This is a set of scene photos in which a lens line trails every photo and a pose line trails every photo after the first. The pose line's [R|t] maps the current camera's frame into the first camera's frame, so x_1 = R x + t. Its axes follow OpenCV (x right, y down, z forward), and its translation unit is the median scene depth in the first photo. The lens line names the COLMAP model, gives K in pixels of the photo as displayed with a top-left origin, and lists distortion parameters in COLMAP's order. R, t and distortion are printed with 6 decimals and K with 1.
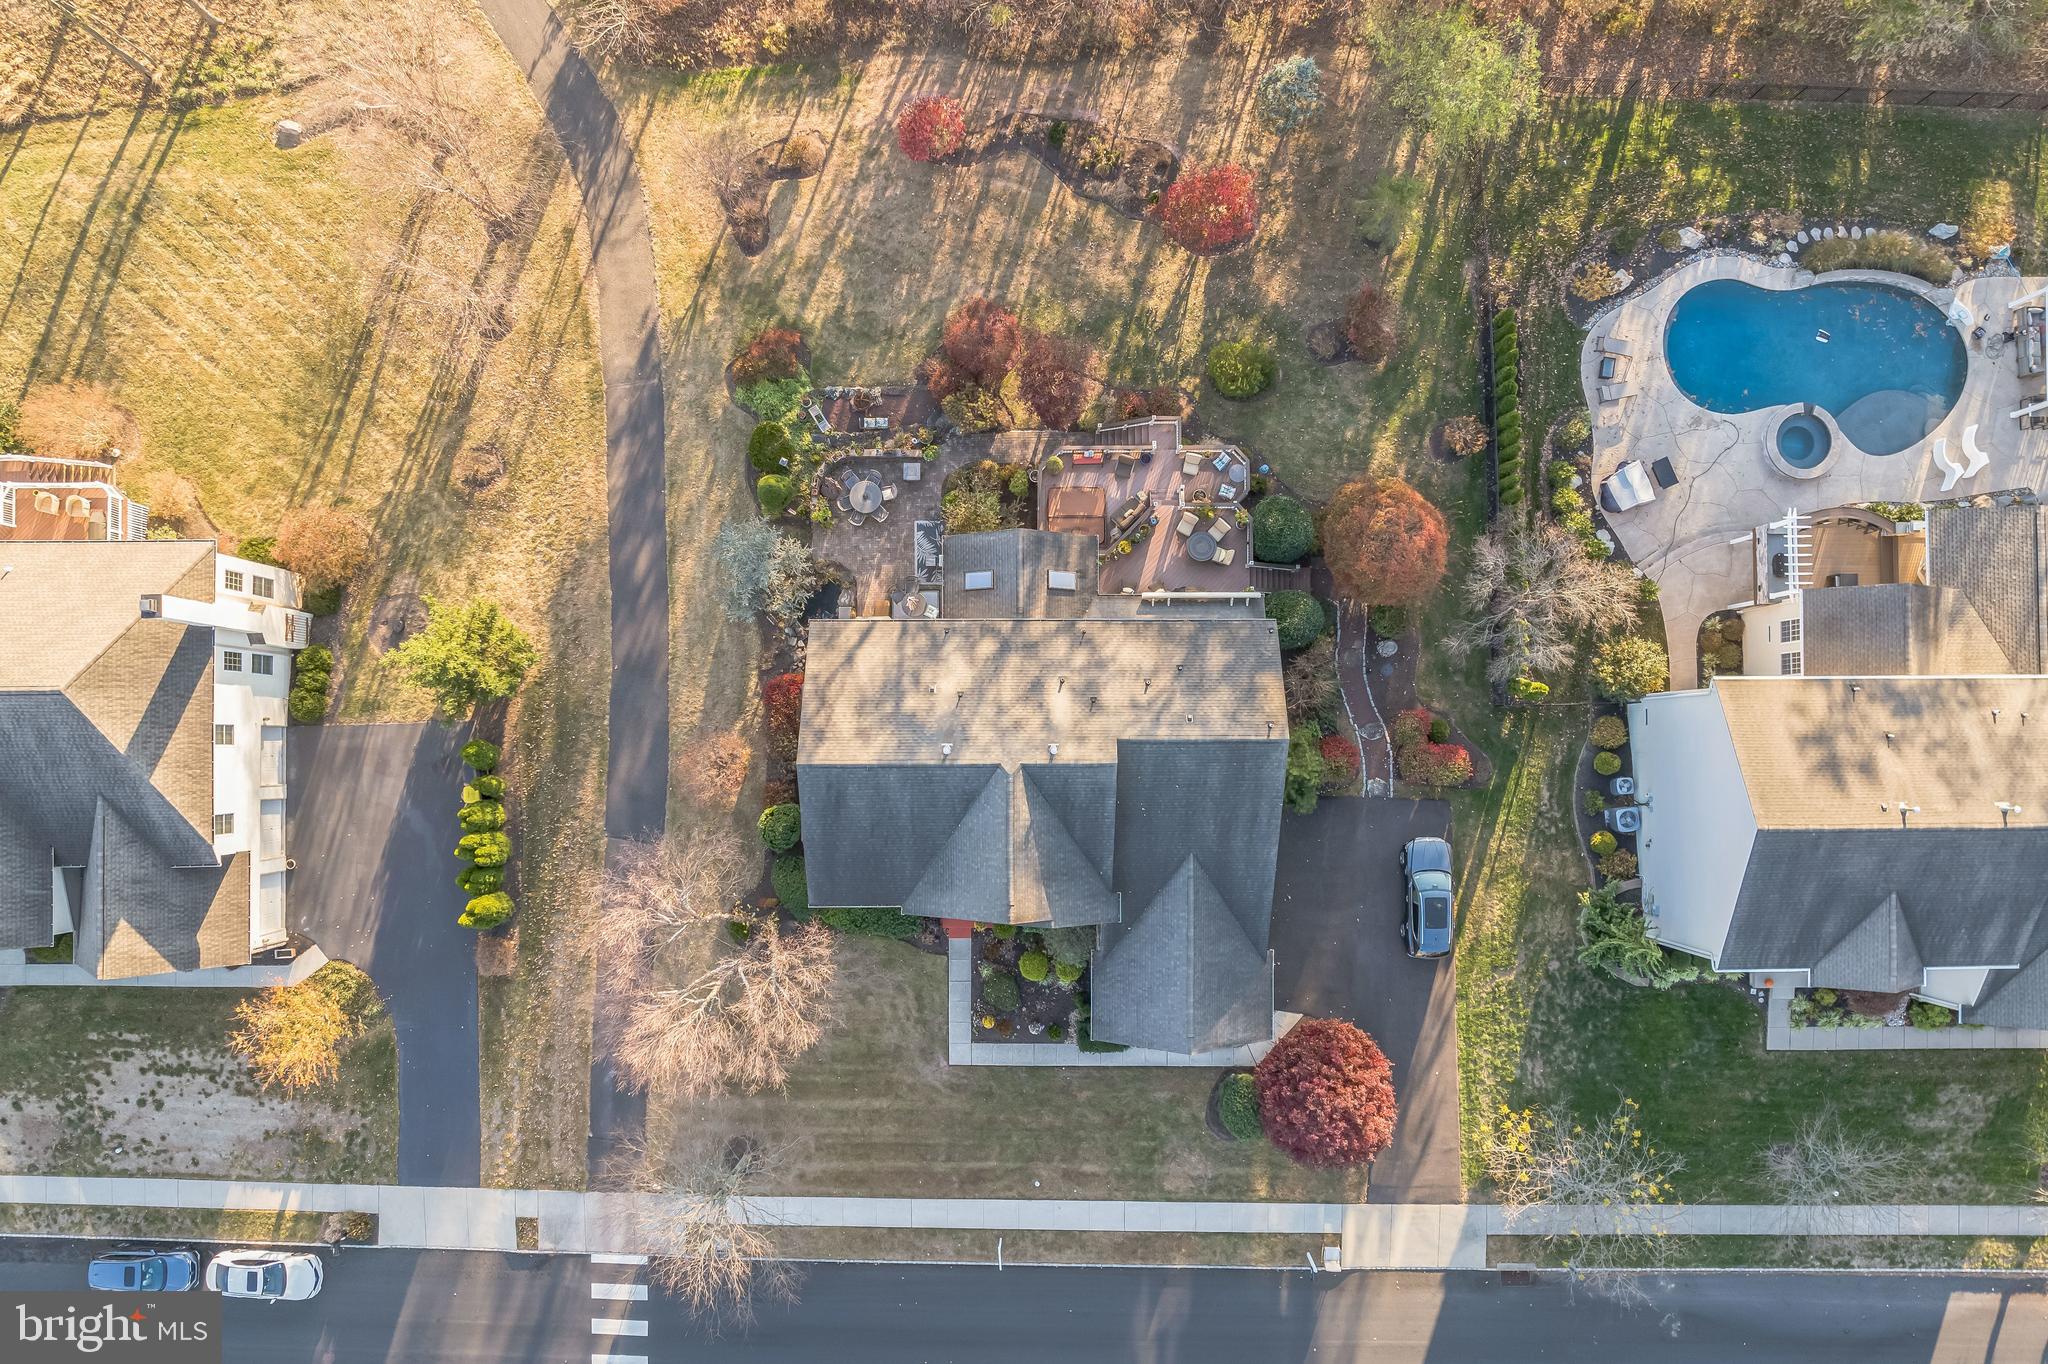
lens RADIAL K [[1443.4, 0, 1024.0], [0, 1443.4, 682.0], [0, 0, 1]] dist [-0.054908, 0.030679]
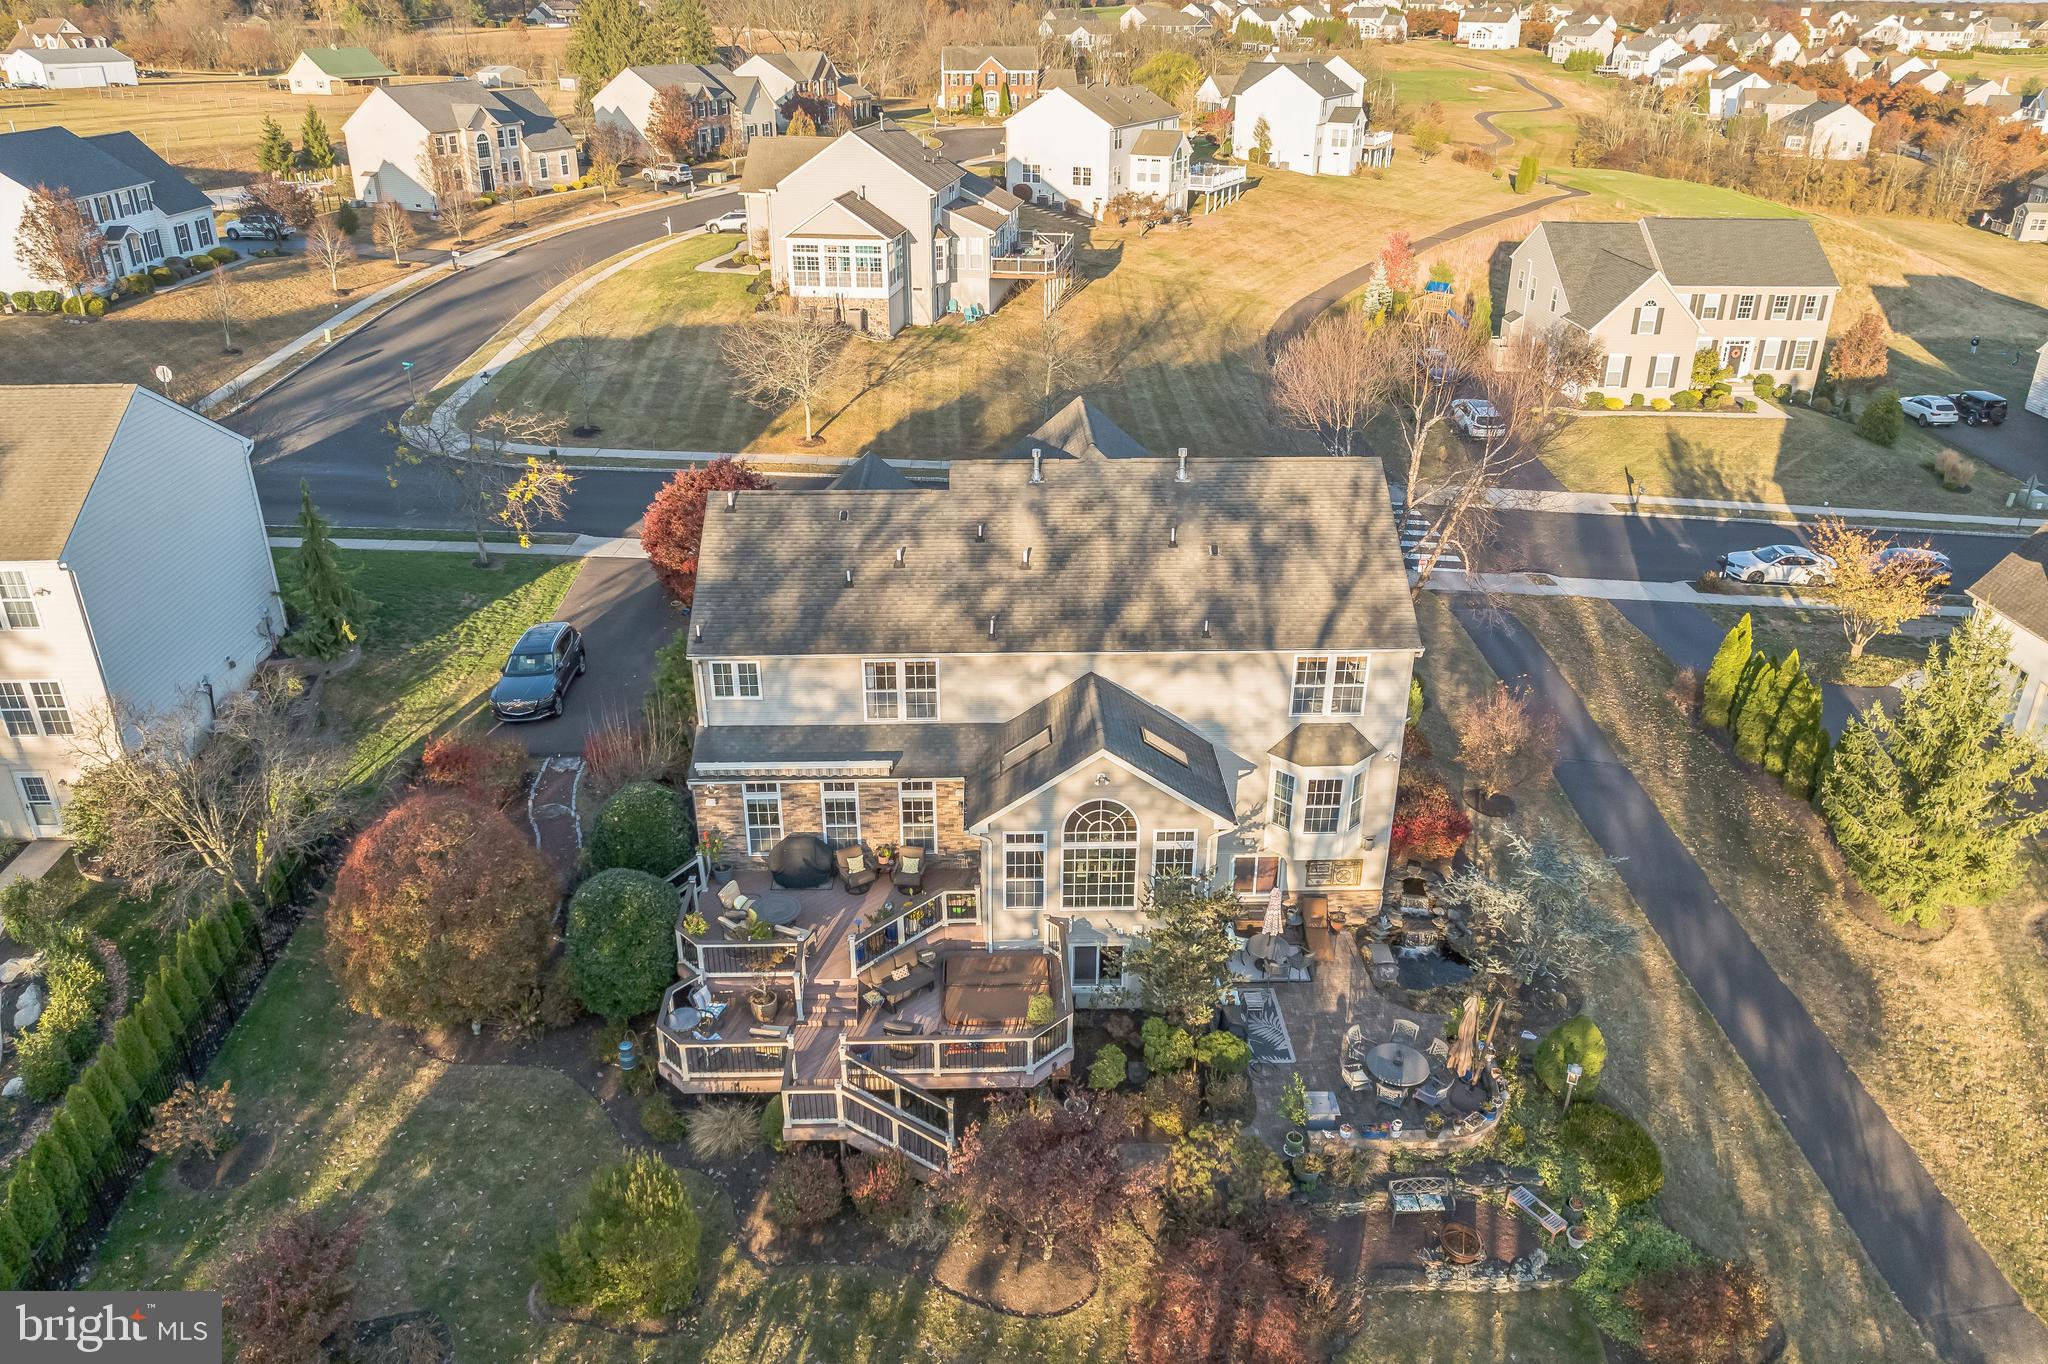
lens RADIAL K [[1443.4, 0, 1024.0], [0, 1443.4, 682.0], [0, 0, 1]] dist [-0.054908, 0.030679]
pose [[-0.999659, 0.015406, -0.021101, 0.033531], [-0.025529, -0.404311, 0.914265, -0.532727], [0.005554, 0.914492, 0.404566, 0.644402]]
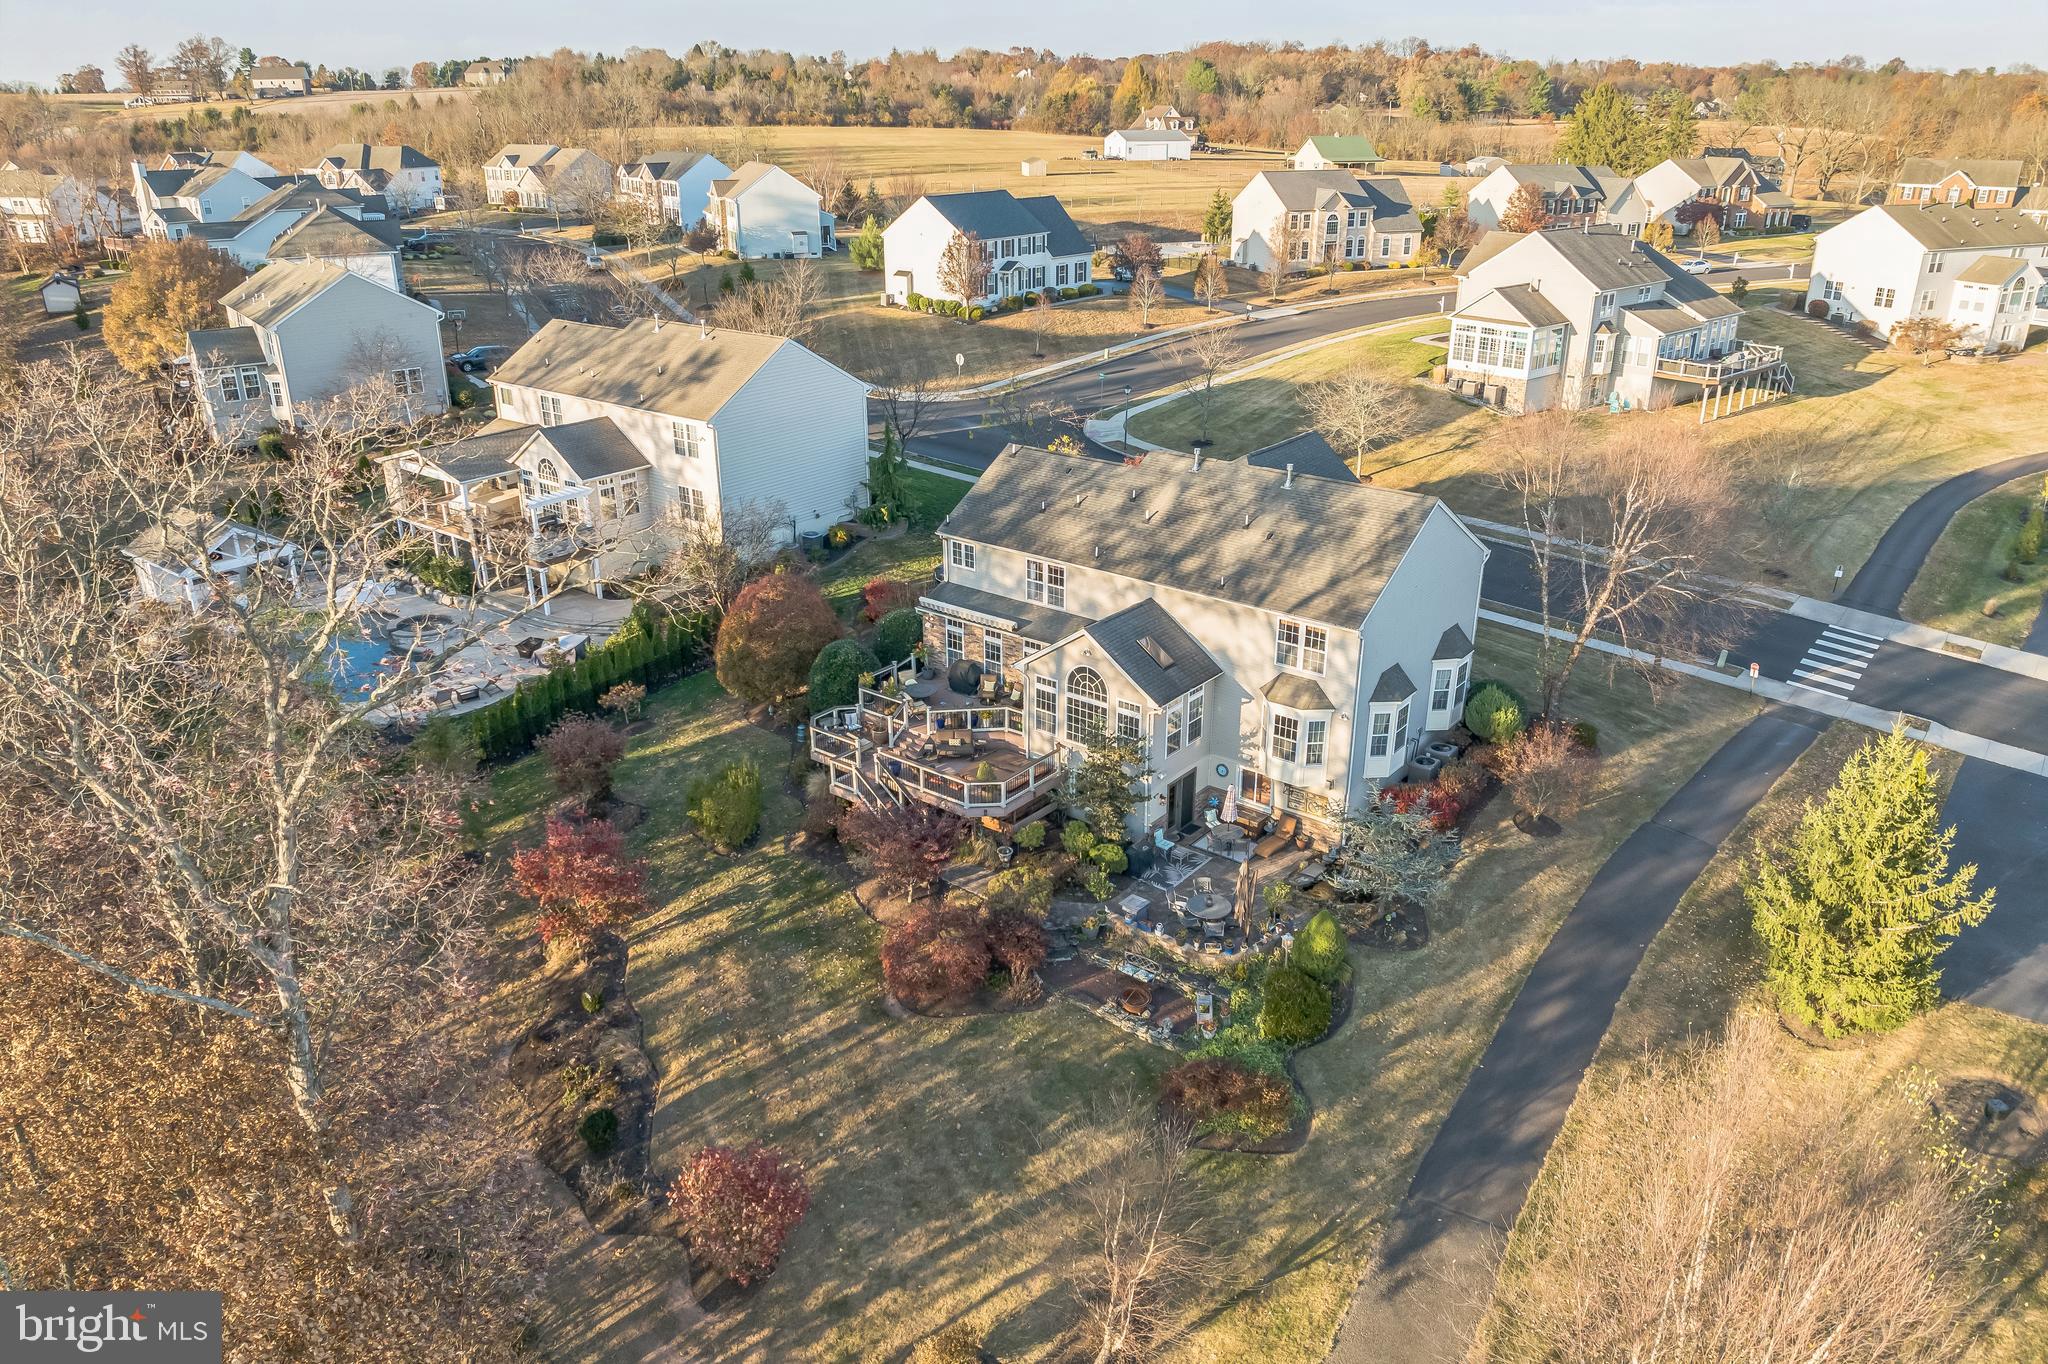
lens RADIAL K [[1433.4, 0, 1029.4], [0, 1433.4, 693.1], [0, 0, 1]] dist [-0.036371, -0.001094]
pose [[-0.784888, -0.234579, 0.573518, -0.412849], [0.619524, -0.279386, 0.733576, -0.658830], [-0.011849, 0.931083, 0.364614, 0.627596]]
